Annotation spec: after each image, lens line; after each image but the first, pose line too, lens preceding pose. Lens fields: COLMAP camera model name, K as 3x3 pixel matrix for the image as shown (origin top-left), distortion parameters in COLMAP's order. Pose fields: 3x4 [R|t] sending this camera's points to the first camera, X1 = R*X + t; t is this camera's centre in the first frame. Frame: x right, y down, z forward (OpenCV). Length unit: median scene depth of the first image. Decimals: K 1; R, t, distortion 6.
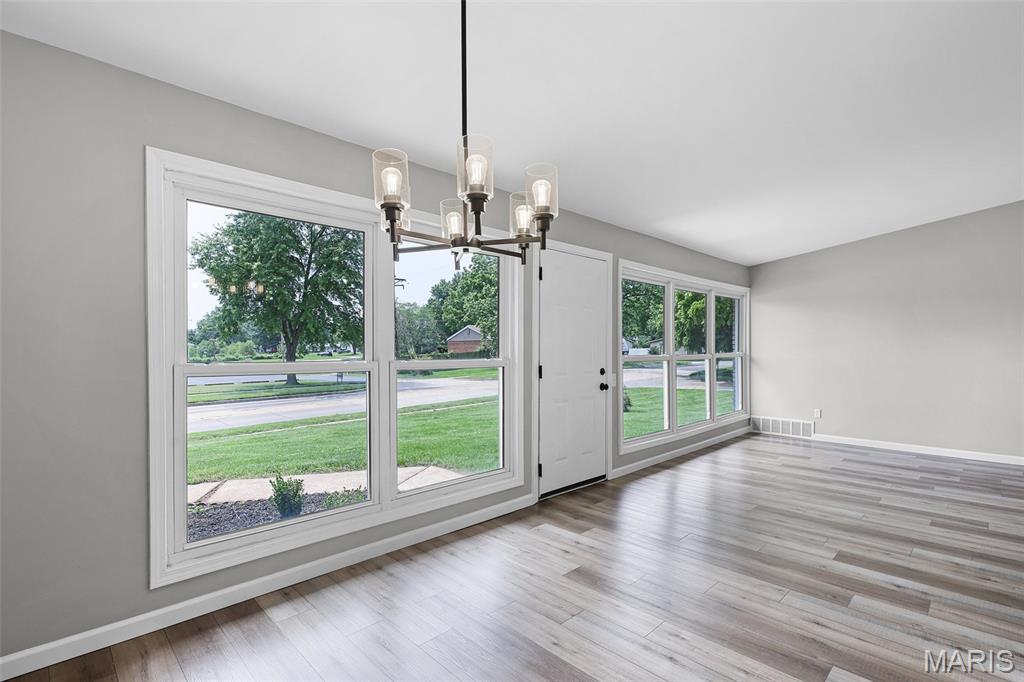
lens RADIAL K [[483.9, 0, 514.4], [0, 483.9, 348.1], [0, 0, 1]] dist [0.000926, 0.003084]
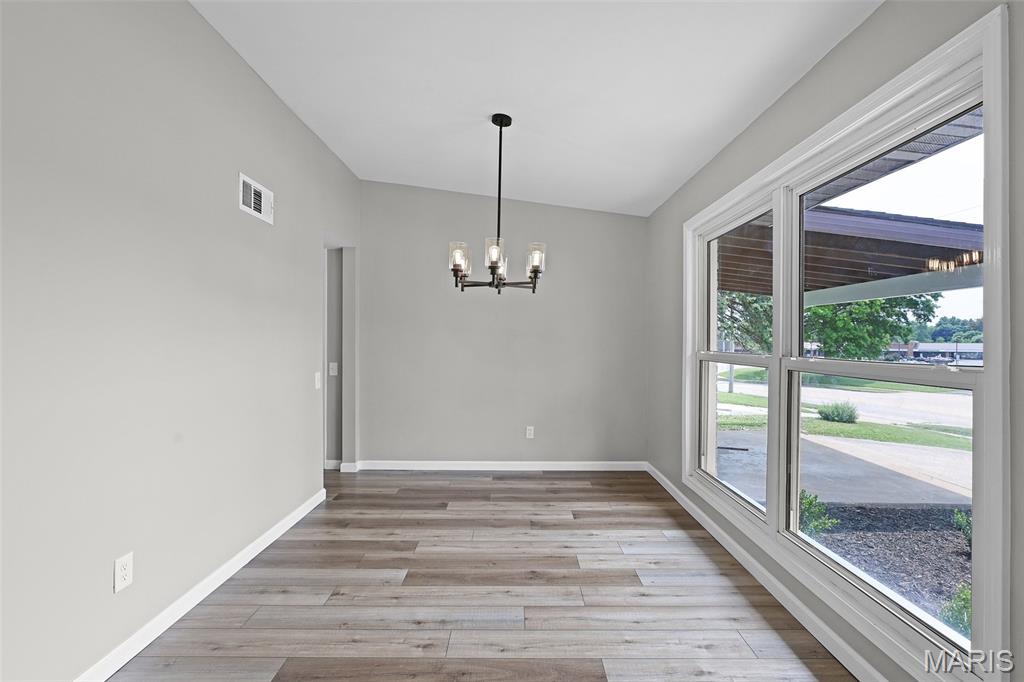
lens RADIAL K [[483.9, 0, 509.9], [0, 483.9, 343.4], [0, 0, 1]] dist [0.000926, 0.003084]
pose [[-0.709152, 0.003175, -0.705049, 0.568123], [-0.001004, 0.999984, 0.005512, 0.001309], [0.705055, 0.004617, -0.709138, 1.150311]]
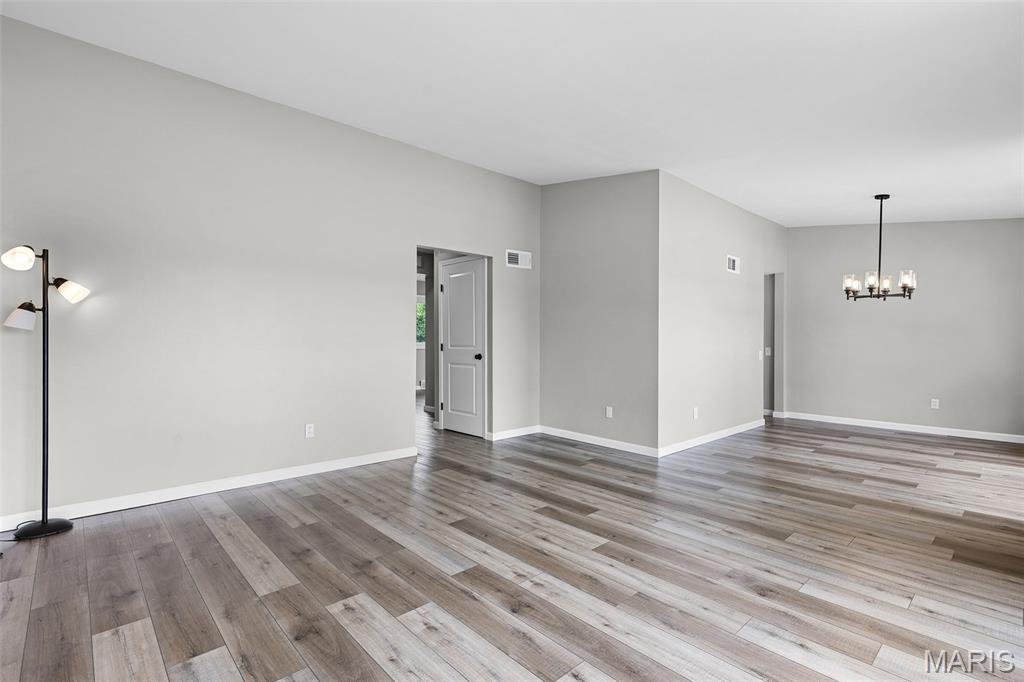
lens RADIAL K [[483.9, 0, 512.6], [0, 483.9, 342.1], [0, 0, 1]] dist [0.000926, 0.003084]
pose [[-0.999562, 0.000990, 0.029593, 1.035502], [0.001069, 0.999996, 0.002641, 0.033747], [-0.029591, 0.002671, -0.999559, 2.024370]]
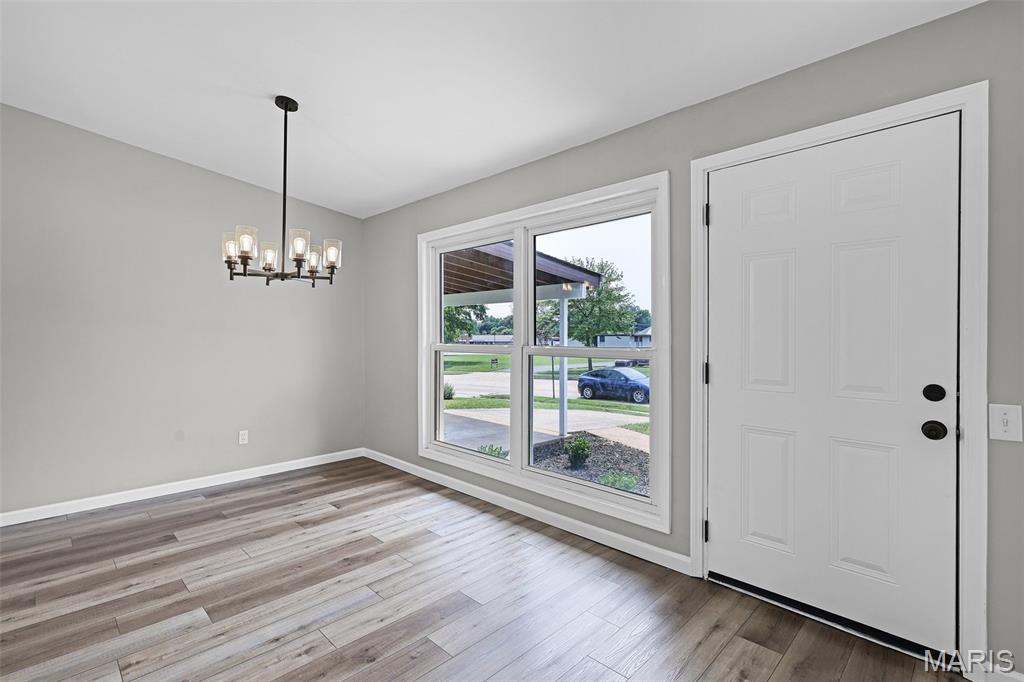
lens RADIAL K [[483.9, 0, 515.6], [0, 483.9, 337.5], [0, 0, 1]] dist [0.000926, 0.003084]
pose [[0.009742, 0.007742, -0.999923, 0.805043], [0.001790, 0.999968, 0.007760, -0.001491], [0.999951, -0.001865, 0.009728, 0.895684]]
